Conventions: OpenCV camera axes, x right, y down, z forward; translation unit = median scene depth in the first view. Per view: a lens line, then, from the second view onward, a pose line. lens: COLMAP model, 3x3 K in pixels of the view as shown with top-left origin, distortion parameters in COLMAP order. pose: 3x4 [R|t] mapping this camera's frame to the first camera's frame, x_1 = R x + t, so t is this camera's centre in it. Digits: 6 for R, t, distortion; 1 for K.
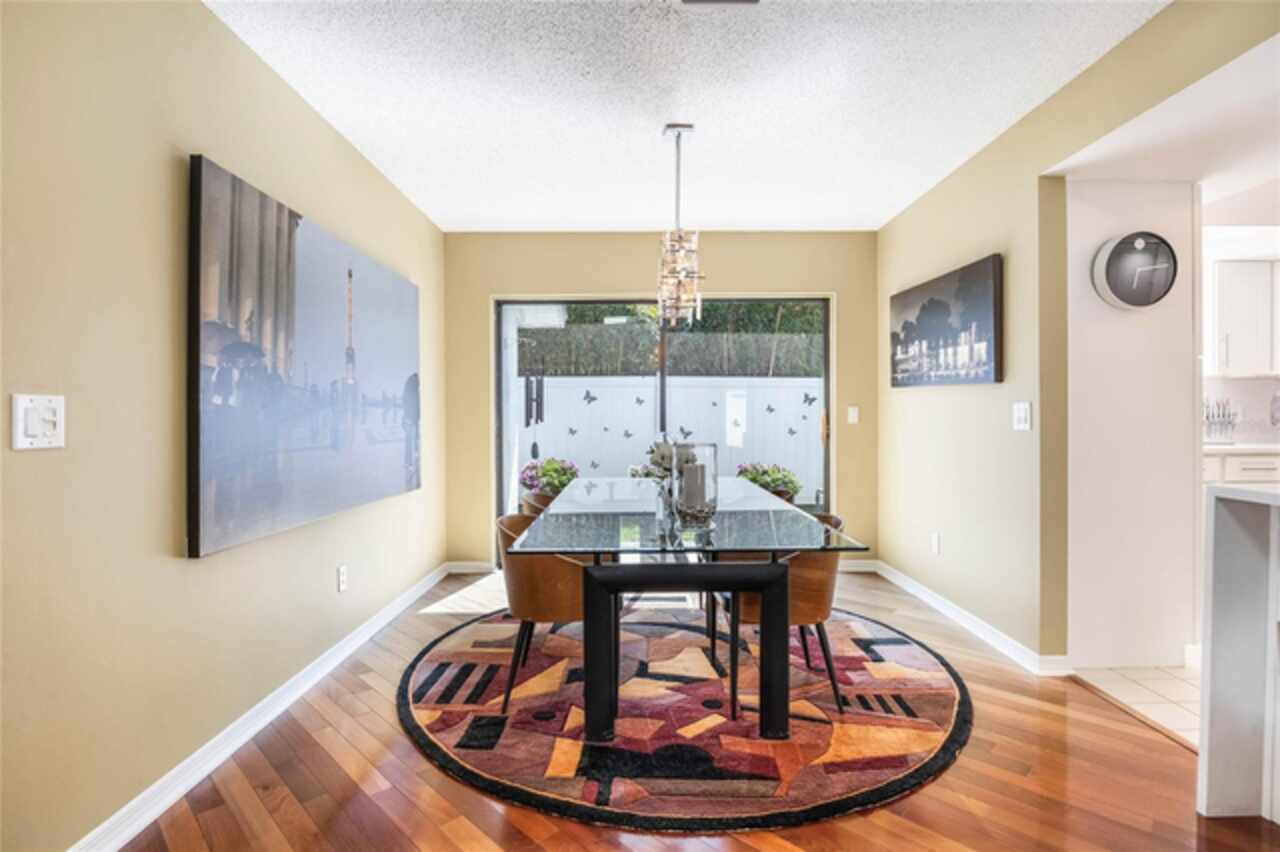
lens RADIAL K [[627.3, 0, 640.0], [0, 627.3, 426.0], [0, 0, 1]] dist [-0.024462, 0.000667]
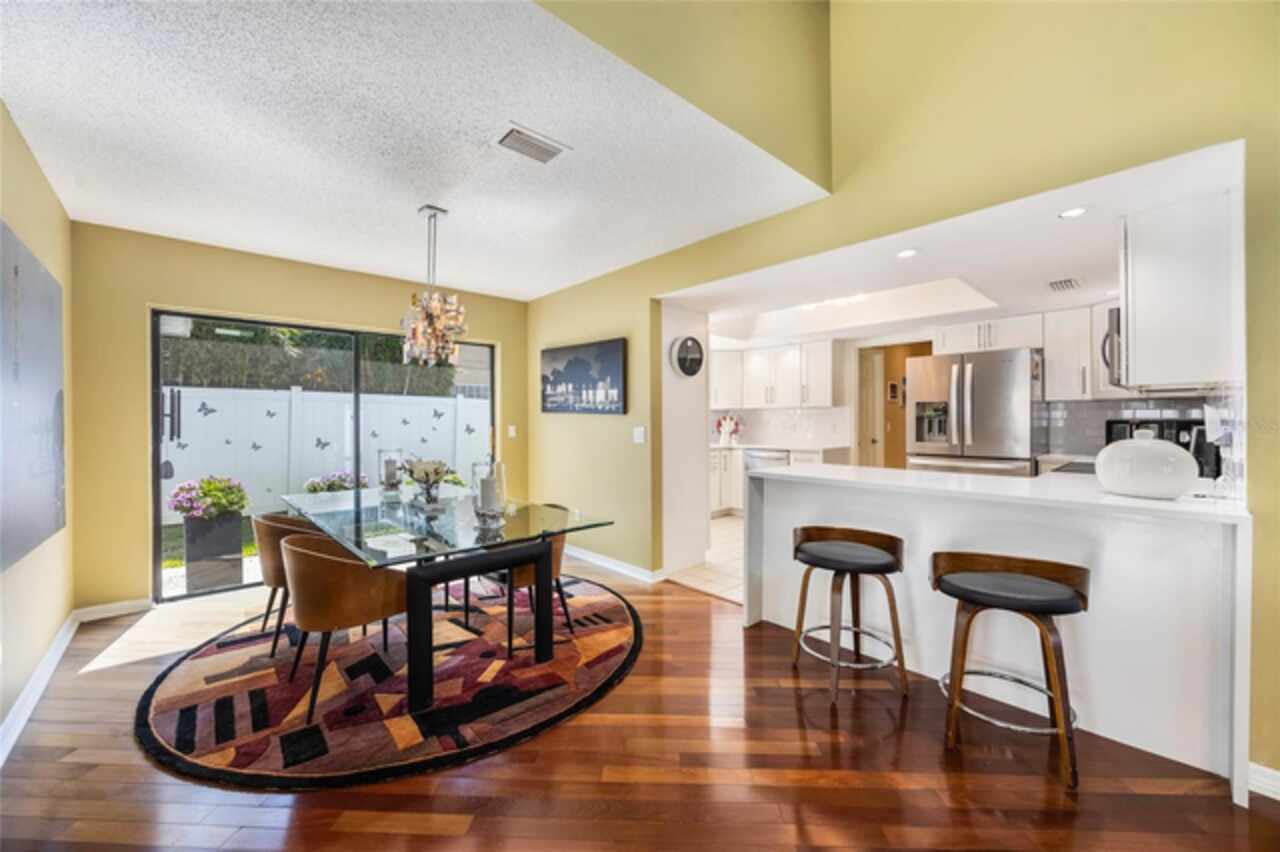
lens RADIAL K [[497.8, 0, 640.0], [0, 497.8, 426.0], [0, 0, 1]] dist [-0.013221, 0.000210]
pose [[0.730842, -0.004770, 0.682530, -0.297369], [0.008787, 0.999958, -0.002420, -0.033771], [-0.682490, 0.007766, 0.730854, -0.007289]]
